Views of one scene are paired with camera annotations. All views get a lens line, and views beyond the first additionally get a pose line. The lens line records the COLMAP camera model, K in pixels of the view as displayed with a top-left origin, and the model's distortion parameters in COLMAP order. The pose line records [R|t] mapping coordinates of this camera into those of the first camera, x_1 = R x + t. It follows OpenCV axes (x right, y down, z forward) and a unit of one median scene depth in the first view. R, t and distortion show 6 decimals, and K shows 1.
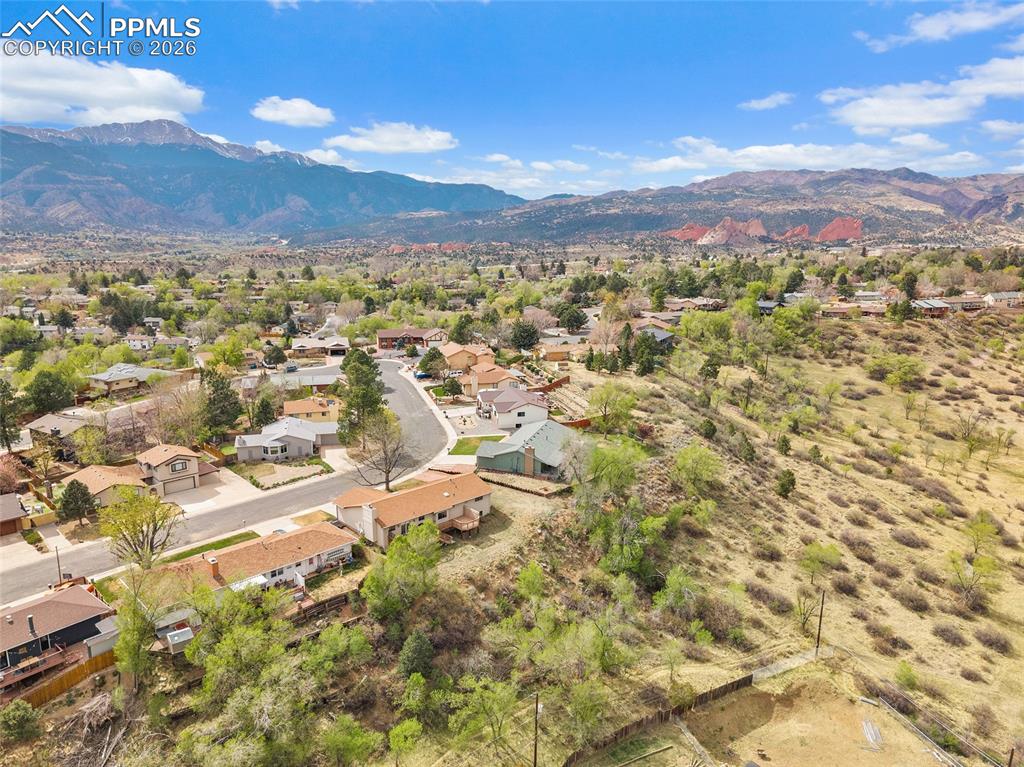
lens RADIAL K [[710.5, 0, 507.0], [0, 710.5, 382.0], [0, 0, 1]] dist [0.063488, -0.079109]
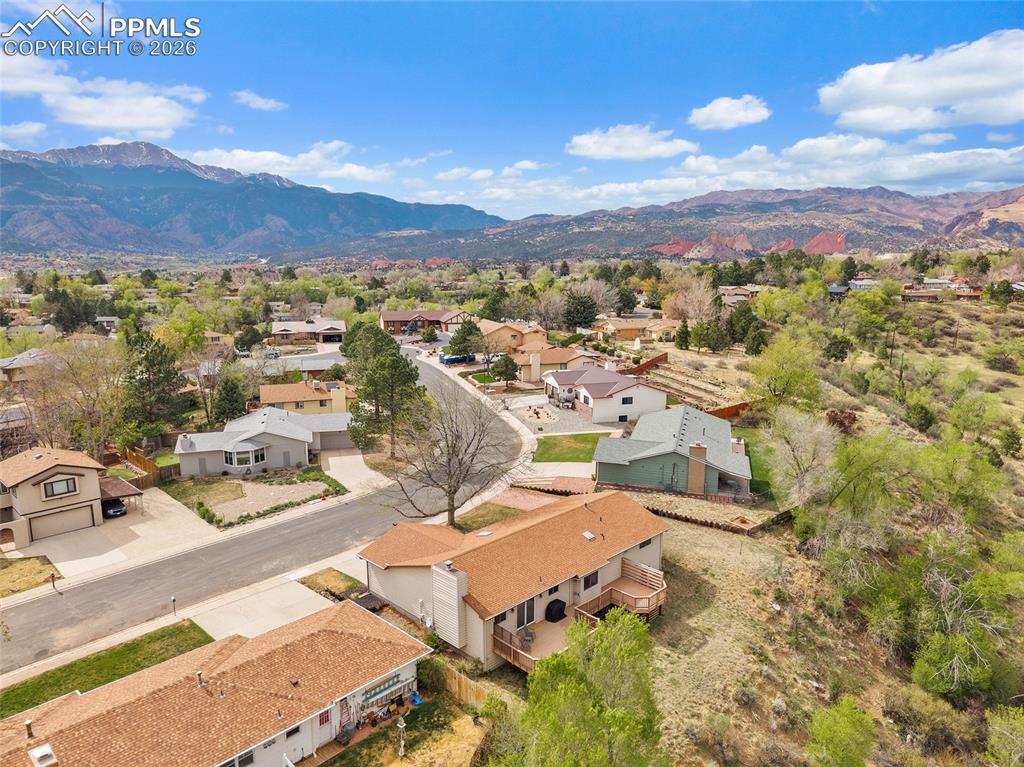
lens RADIAL K [[691.8, 0, 508.0], [0, 691.8, 383.9], [0, 0, 1]] dist [0.057589, -0.063187]
pose [[0.999316, -0.009304, 0.035800, -0.078347], [0.010311, 0.999554, -0.028037, 0.032599], [-0.035523, 0.028386, 0.998966, 0.256525]]
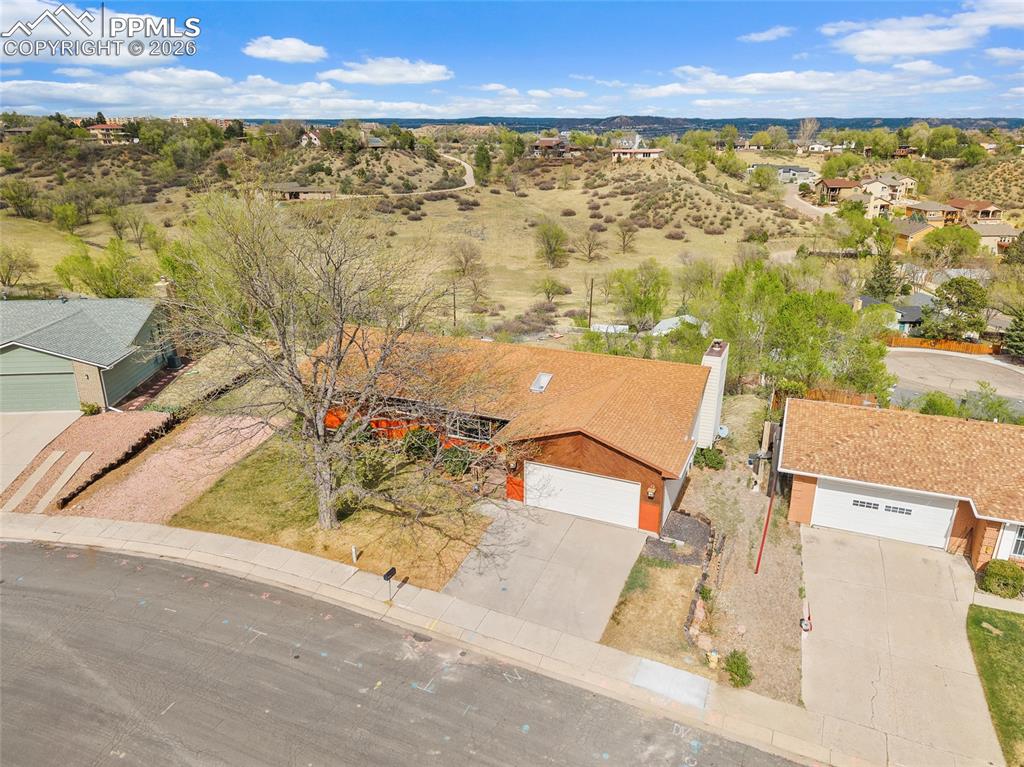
lens RADIAL K [[710.5, 0, 507.0], [0, 710.5, 382.0], [0, 0, 1]] dist [0.063488, -0.079109]
pose [[-0.394857, -0.308765, 0.865305, -0.208366], [0.189274, 0.894294, 0.405479, 0.013070], [-0.899035, 0.323886, -0.294677, 0.549835]]
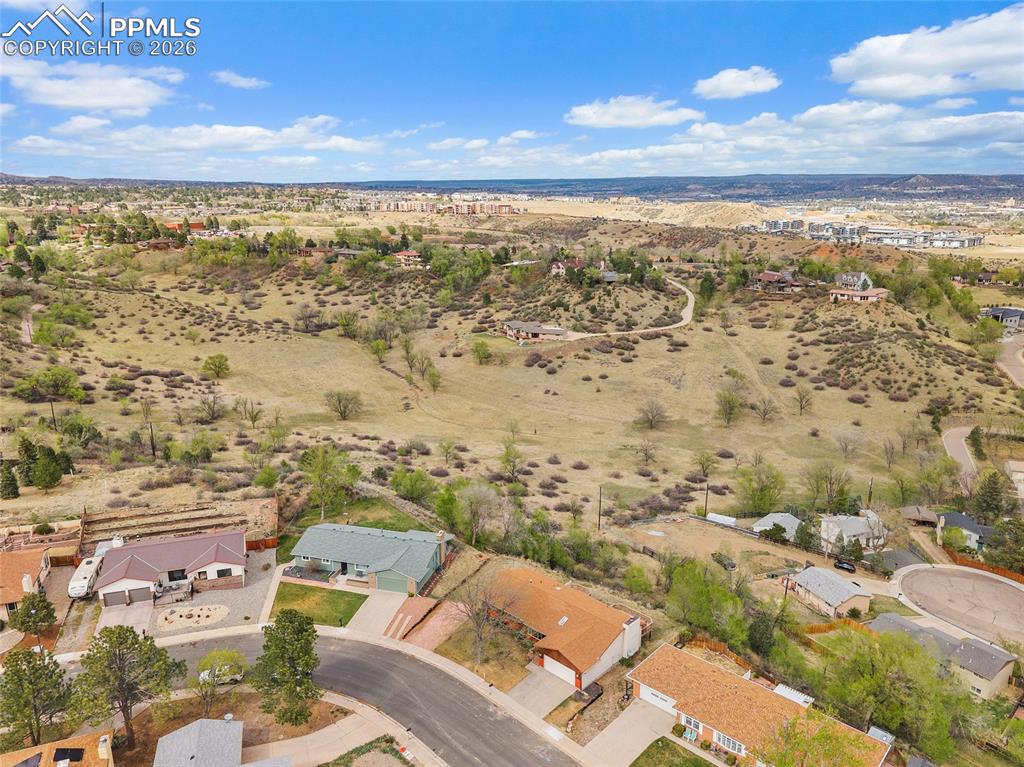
lens RADIAL K [[710.5, 0, 507.0], [0, 710.5, 382.0], [0, 0, 1]] dist [0.063488, -0.079109]
pose [[-0.061850, -0.243845, 0.967840, -0.448048], [0.208395, 0.945169, 0.251450, -0.167601], [-0.976087, 0.217245, -0.007642, 0.502121]]
